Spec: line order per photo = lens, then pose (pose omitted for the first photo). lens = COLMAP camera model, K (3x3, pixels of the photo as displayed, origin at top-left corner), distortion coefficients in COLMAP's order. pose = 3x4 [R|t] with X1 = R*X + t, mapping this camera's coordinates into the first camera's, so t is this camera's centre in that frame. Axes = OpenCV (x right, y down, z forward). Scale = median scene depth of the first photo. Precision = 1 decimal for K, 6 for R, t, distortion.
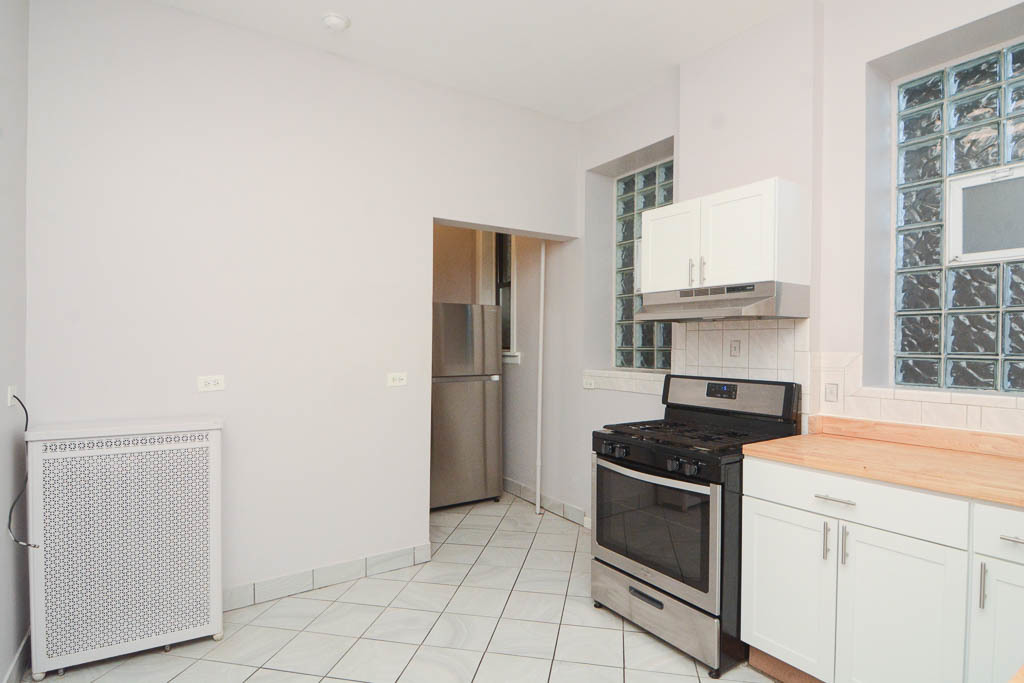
lens RADIAL K [[528.7, 0, 507.0], [0, 528.7, 350.2], [0, 0, 1]] dist [-0.003134, -0.006480]
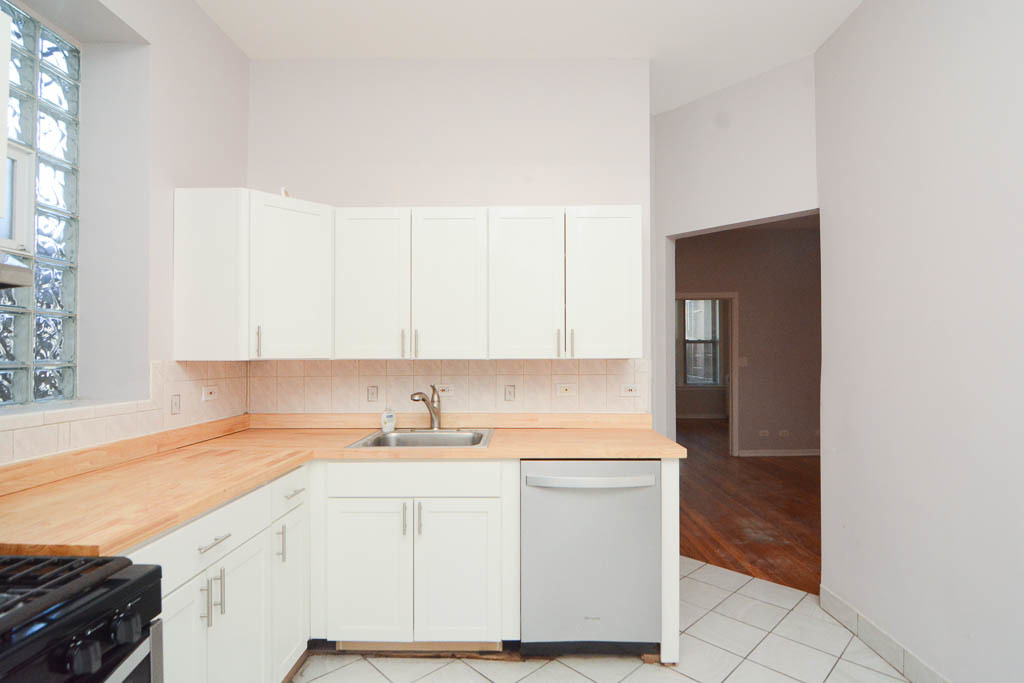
lens RADIAL K [[510.8, 0, 513.3], [0, 510.8, 354.6], [0, 0, 1]] dist [-0.005047, -0.008214]
pose [[-0.825076, -0.000745, 0.565021, -0.127231], [0.006930, 0.999911, 0.011437, -0.006470], [-0.564979, 0.013352, -0.824997, 0.922909]]
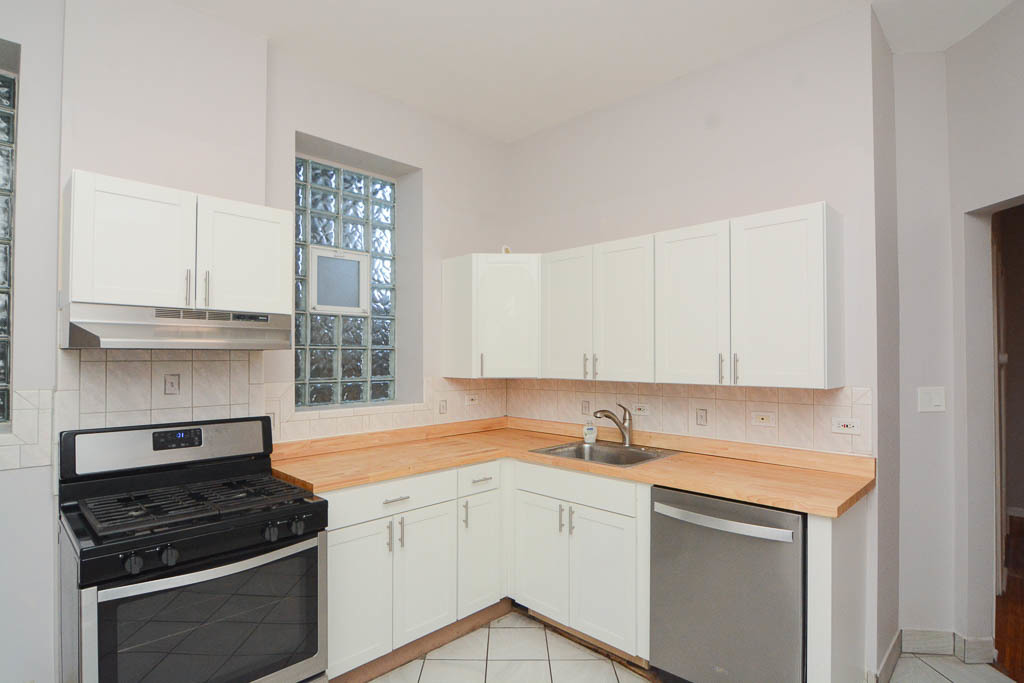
lens RADIAL K [[528.7, 0, 509.2], [0, 528.7, 346.6], [0, 0, 1]] dist [-0.003134, -0.006480]
pose [[-0.204086, 0.014425, 0.978847, -0.457924], [0.012477, 0.999849, -0.012133, -0.044648], [-0.978873, 0.009737, -0.204235, 0.663093]]
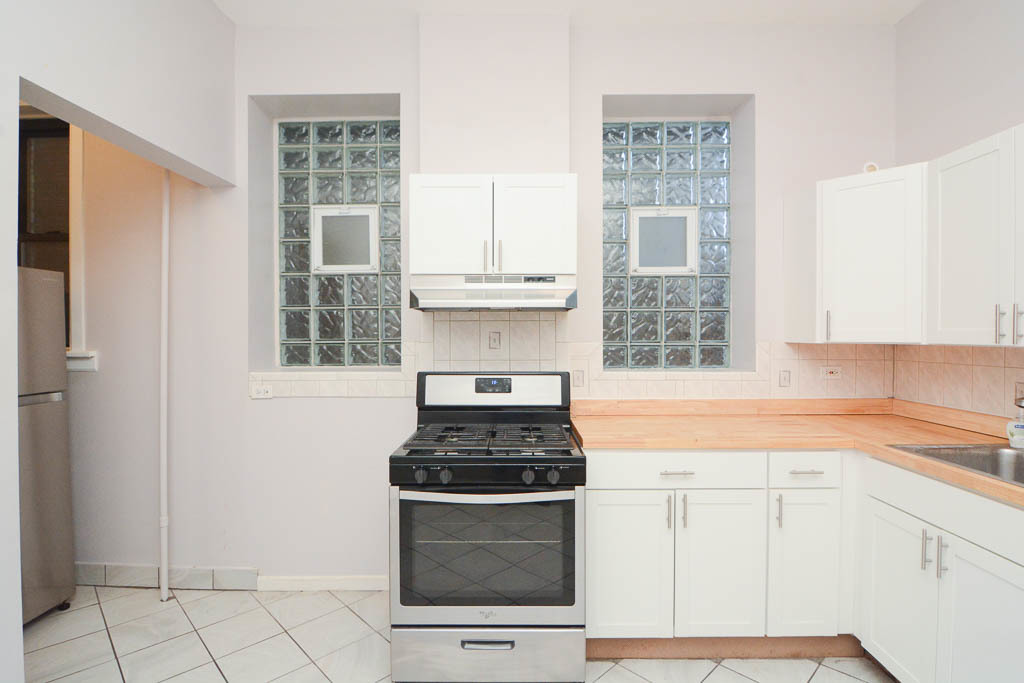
lens RADIAL K [[510.8, 0, 509.7], [0, 510.8, 338.8], [0, 0, 1]] dist [-0.005047, -0.008214]
pose [[0.560620, -0.014335, 0.827949, -0.323631], [0.014562, 0.999866, 0.007451, -0.012503], [-0.827945, 0.007880, 0.560754, 0.455883]]
